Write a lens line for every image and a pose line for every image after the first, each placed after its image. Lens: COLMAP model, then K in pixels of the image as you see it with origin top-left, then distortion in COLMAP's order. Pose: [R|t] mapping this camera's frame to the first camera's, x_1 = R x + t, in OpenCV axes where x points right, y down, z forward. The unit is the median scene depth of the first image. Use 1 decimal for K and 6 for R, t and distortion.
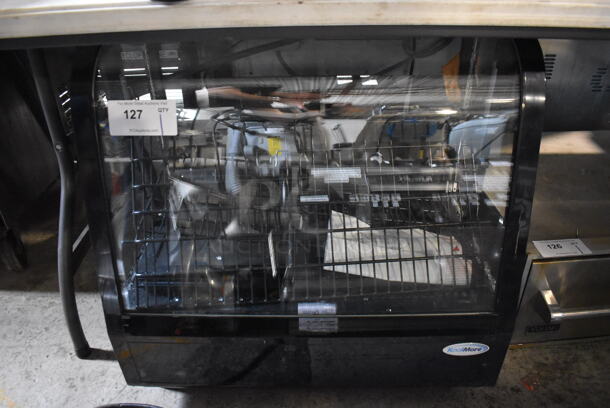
lens RADIAL K [[470.4, 0, 305.0], [0, 470.4, 204.0], [0, 0, 1]] dist [-0.089710, 0.004340]
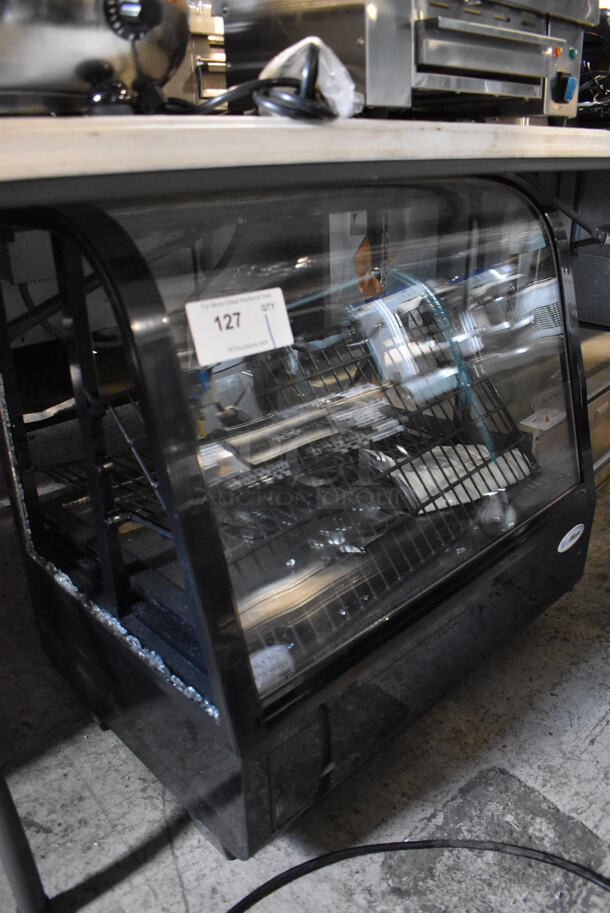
lens RADIAL K [[704.1, 0, 305.0], [0, 704.1, 456.5], [0, 0, 1]] dist [-0.089710, 0.004340]
pose [[0.707727, -0.279270, 0.648946, -0.784618], [0.382281, 0.923844, -0.019336, 0.011936], [-0.594125, 0.261764, 0.760589, 0.280896]]
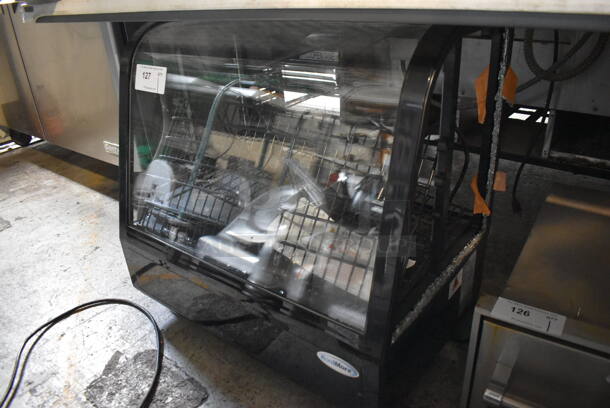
lens RADIAL K [[470.4, 0, 305.0], [0, 470.4, 204.0], [0, 0, 1]] dist [-0.089710, 0.004340]
pose [[0.797897, 0.246510, -0.550085, 0.738092], [-0.290363, 0.956886, 0.007639, 0.020499], [0.528252, 0.153629, 0.835074, 0.140757]]
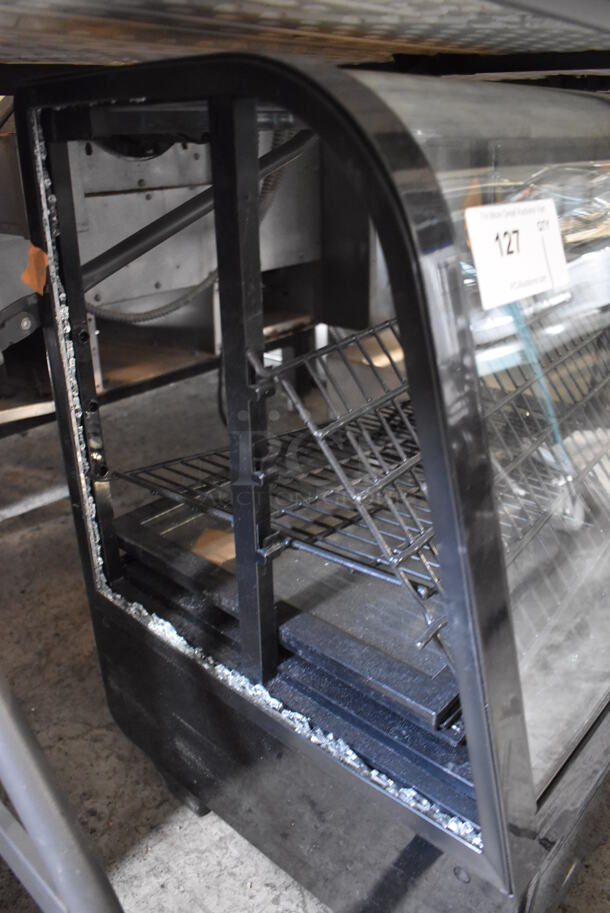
lens RADIAL K [[725.4, 0, 305.0], [0, 725.4, 456.5], [0, 0, 1]] dist [-0.090837, 0.007133]
pose [[0.657756, -0.309126, 0.686875, -0.790160], [0.407383, 0.913021, 0.020790, -0.099524], [-0.633558, 0.266146, 0.726478, 0.630958]]
